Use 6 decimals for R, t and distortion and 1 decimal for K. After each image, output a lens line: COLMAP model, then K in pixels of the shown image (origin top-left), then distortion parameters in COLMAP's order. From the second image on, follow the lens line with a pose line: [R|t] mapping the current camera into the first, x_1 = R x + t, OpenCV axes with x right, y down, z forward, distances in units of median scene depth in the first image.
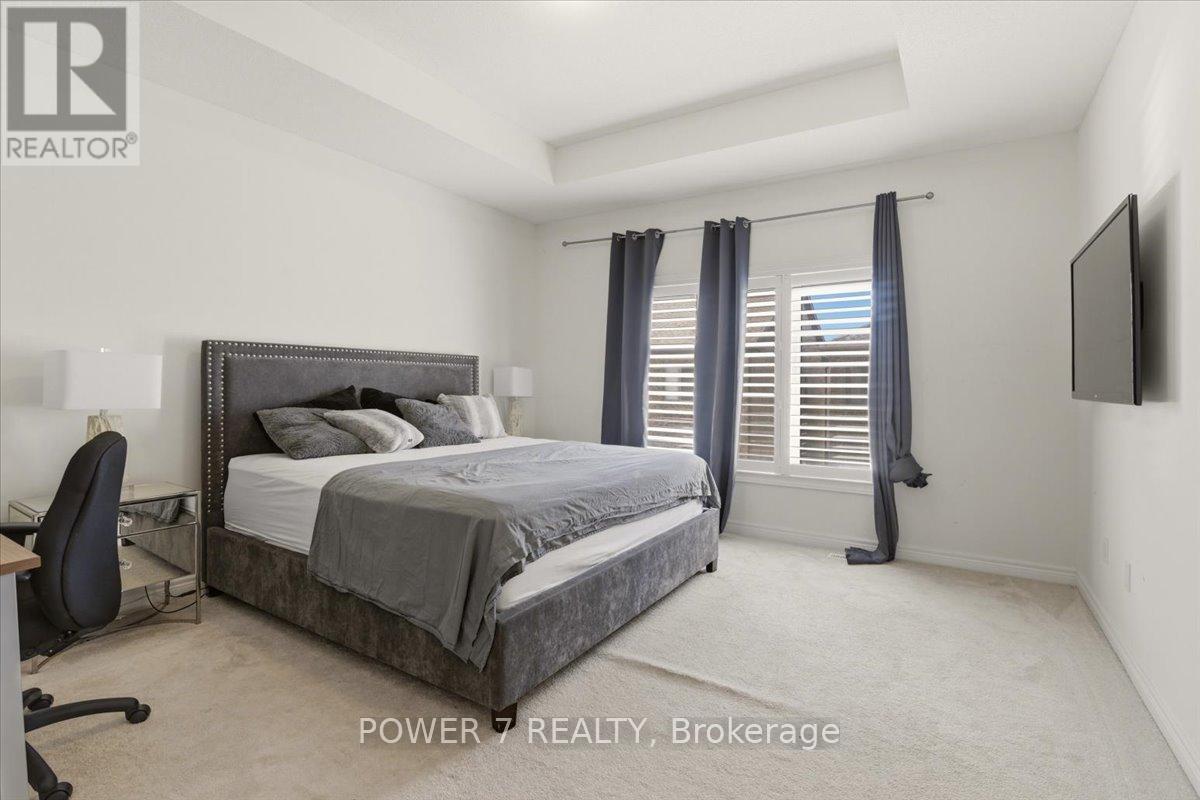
lens RADIAL K [[561.8, 0, 600.2], [0, 561.8, 388.3], [0, 0, 1]] dist [-0.015969, 0.000258]
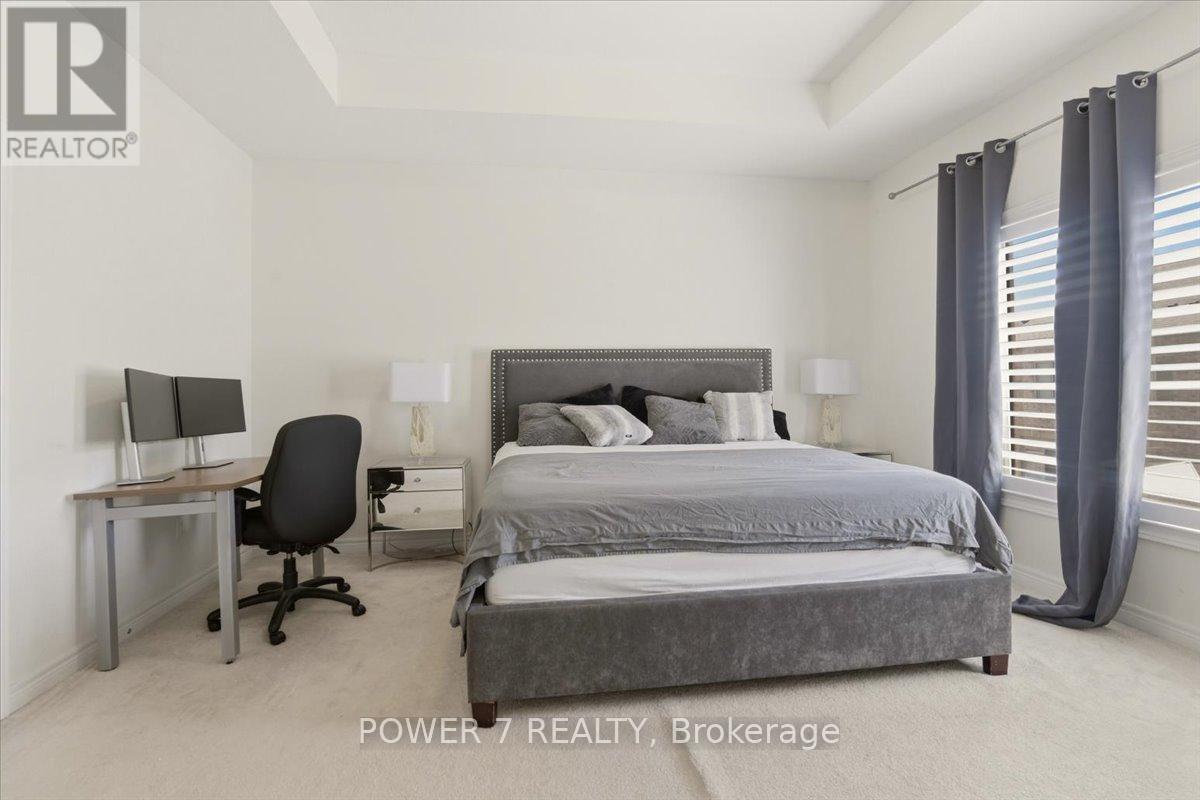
lens RADIAL K [[579.4, 0, 600.8], [0, 579.4, 385.1], [0, 0, 1]] dist [-0.017755, -0.000405]
pose [[0.655292, -0.021315, -0.755075, 0.461163], [0.011081, 0.999765, -0.018606, 0.022314], [0.755295, 0.003826, 0.655374, 0.309104]]
